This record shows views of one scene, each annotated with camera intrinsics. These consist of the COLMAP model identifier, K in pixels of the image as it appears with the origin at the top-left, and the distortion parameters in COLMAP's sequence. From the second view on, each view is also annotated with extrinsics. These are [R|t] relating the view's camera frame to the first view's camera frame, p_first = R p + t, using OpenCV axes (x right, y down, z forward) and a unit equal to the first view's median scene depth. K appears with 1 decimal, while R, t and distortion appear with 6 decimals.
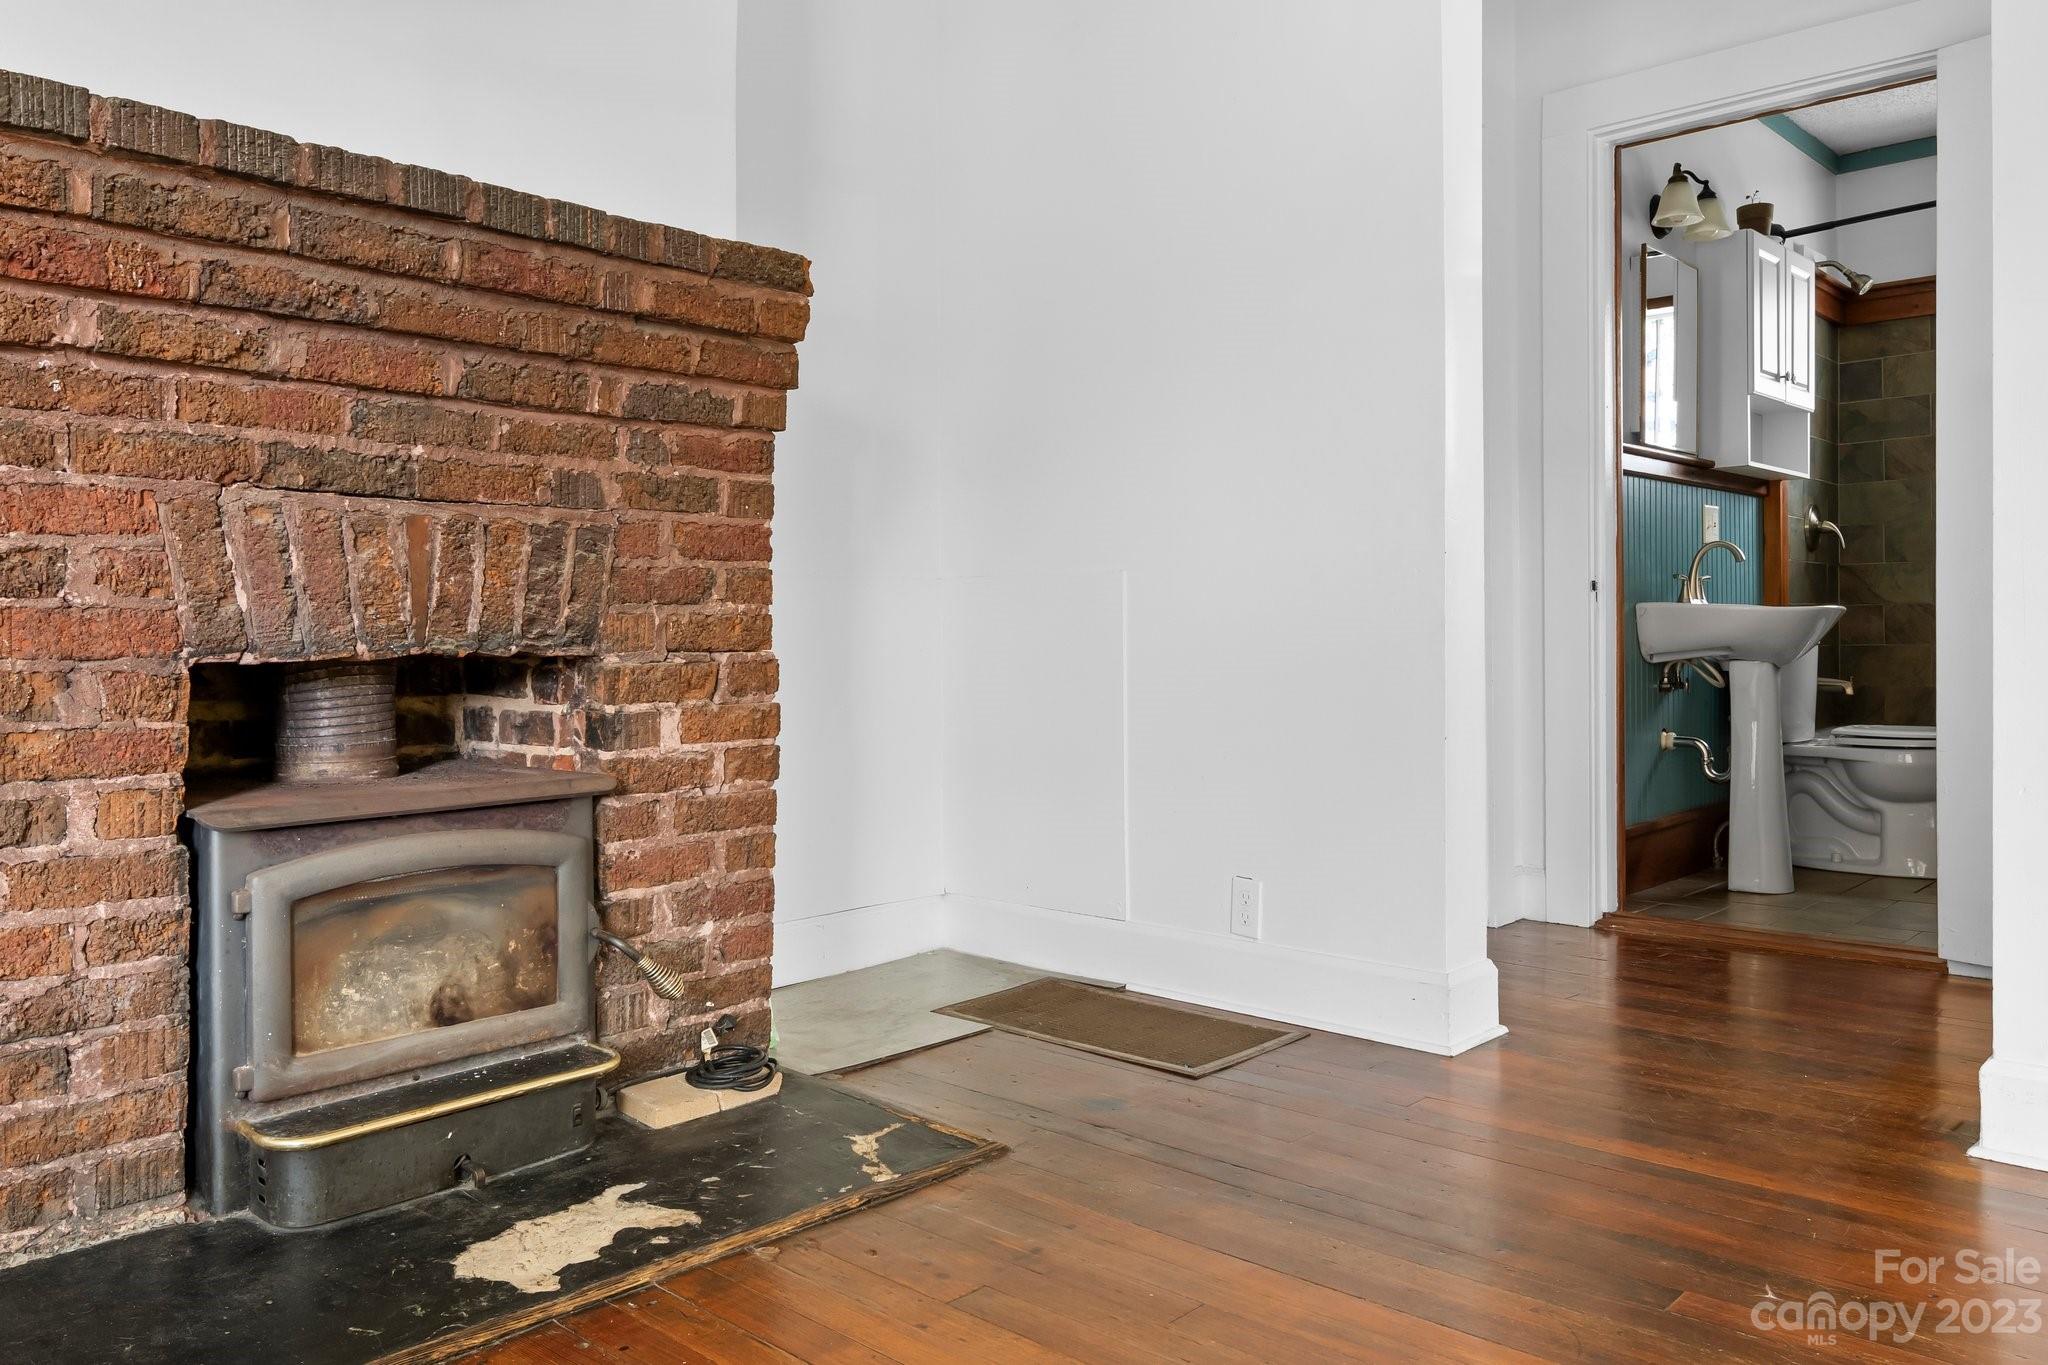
lens RADIAL K [[1540.0, 0, 1024.2], [0, 1540.0, 630.5], [0, 0, 1]] dist [0.004466, -0.000933]
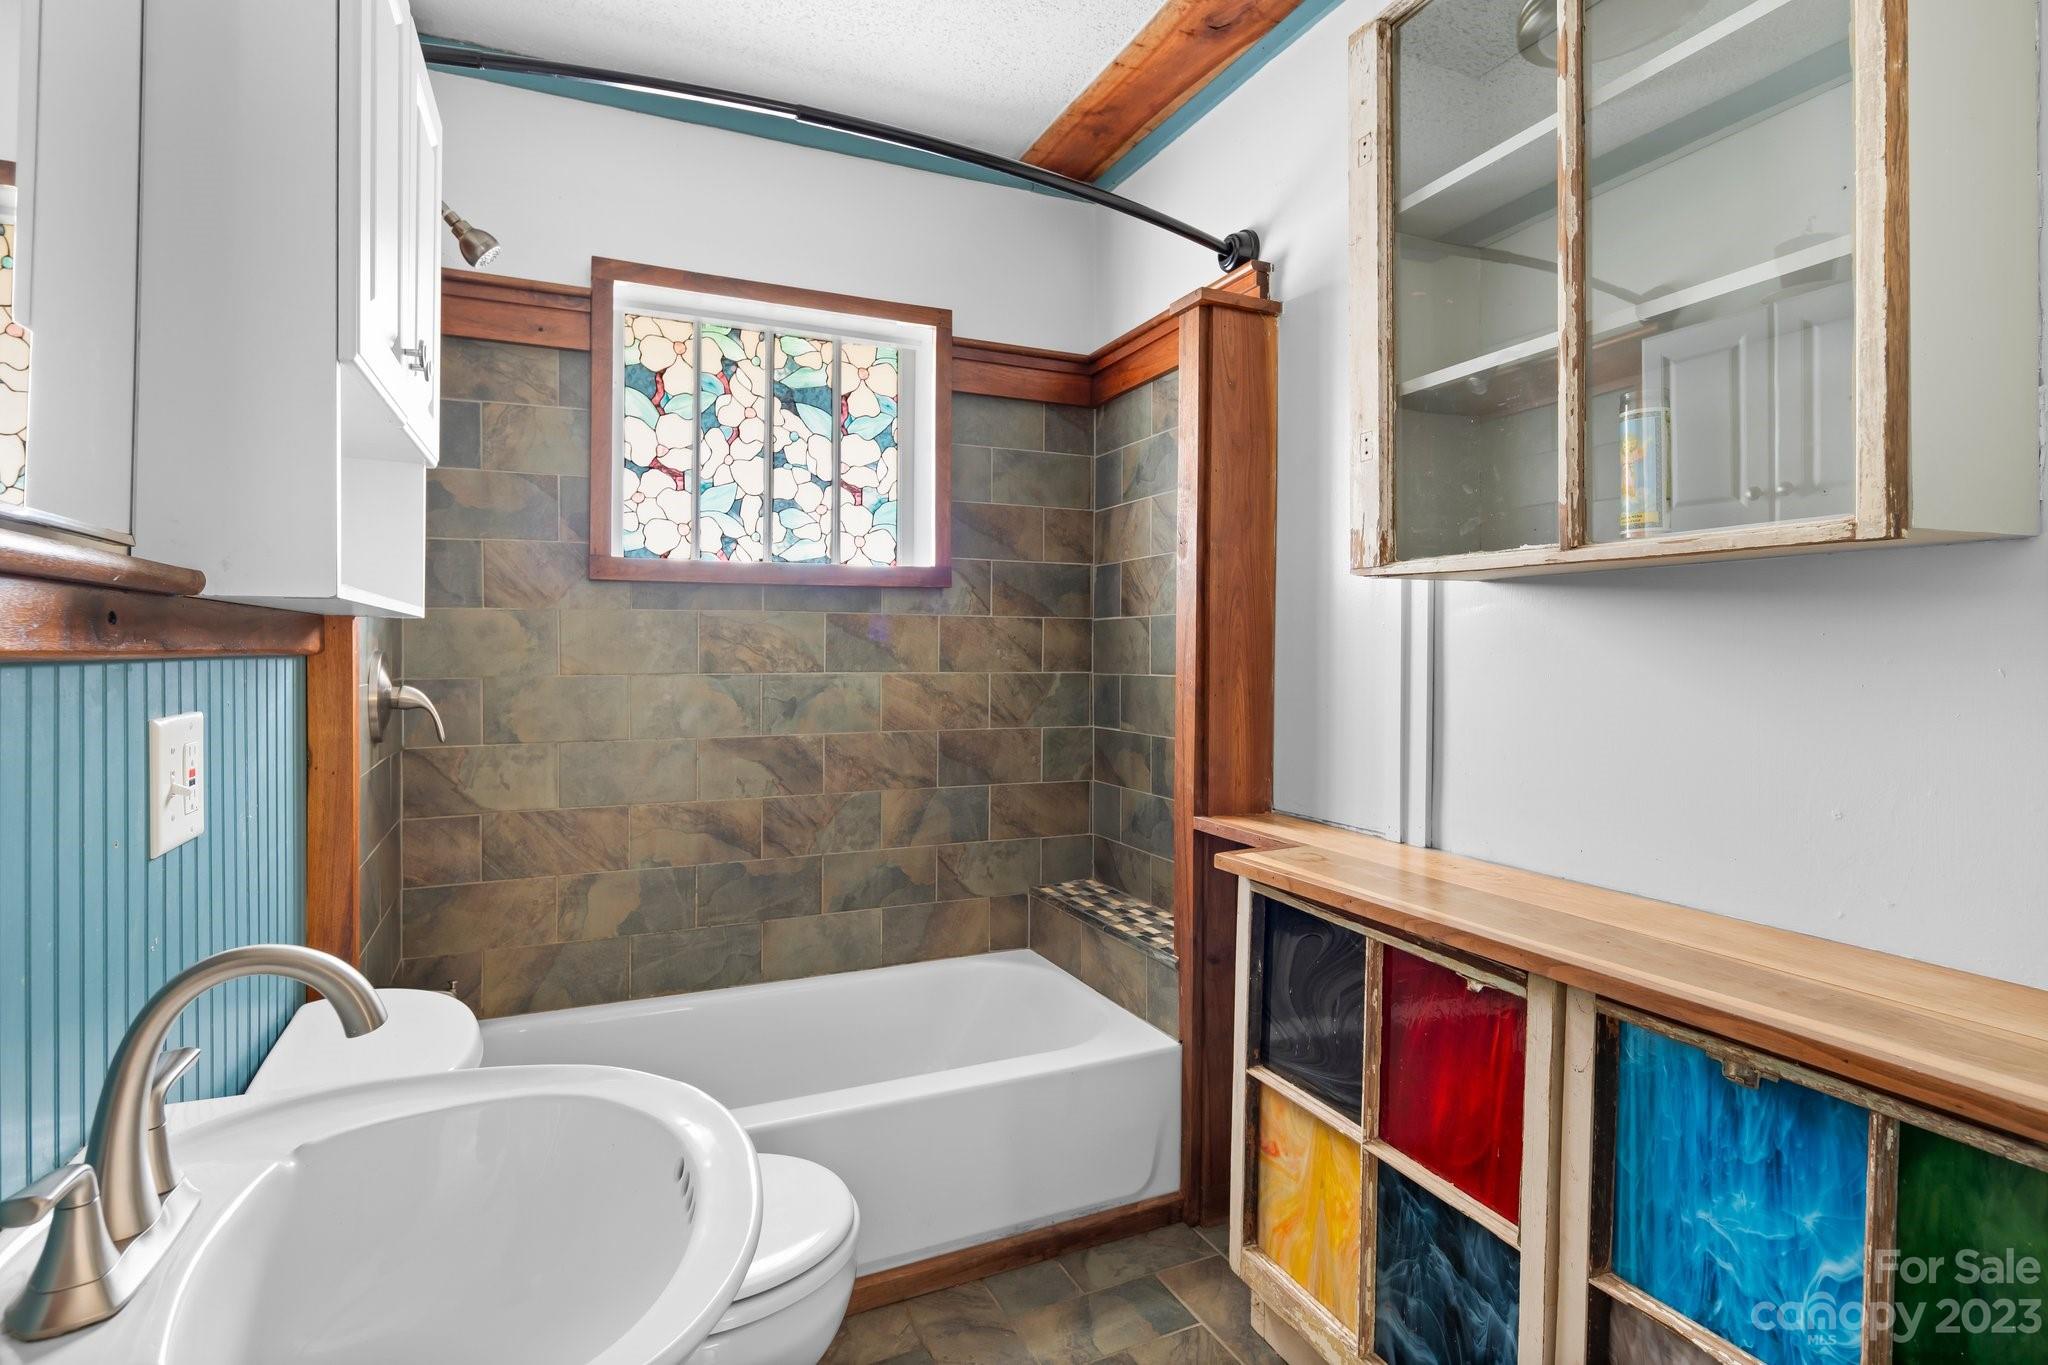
lens RADIAL K [[1015.0, 0, 1024.0], [0, 1015.0, 653.8], [0, 0, 1]] dist [-0.001921, -0.000288]
pose [[0.393051, 0.007244, 0.919488, 0.288394], [-0.003478, 0.999974, -0.006391, -0.080120], [-0.919510, -0.000686, 0.393066, 0.674769]]
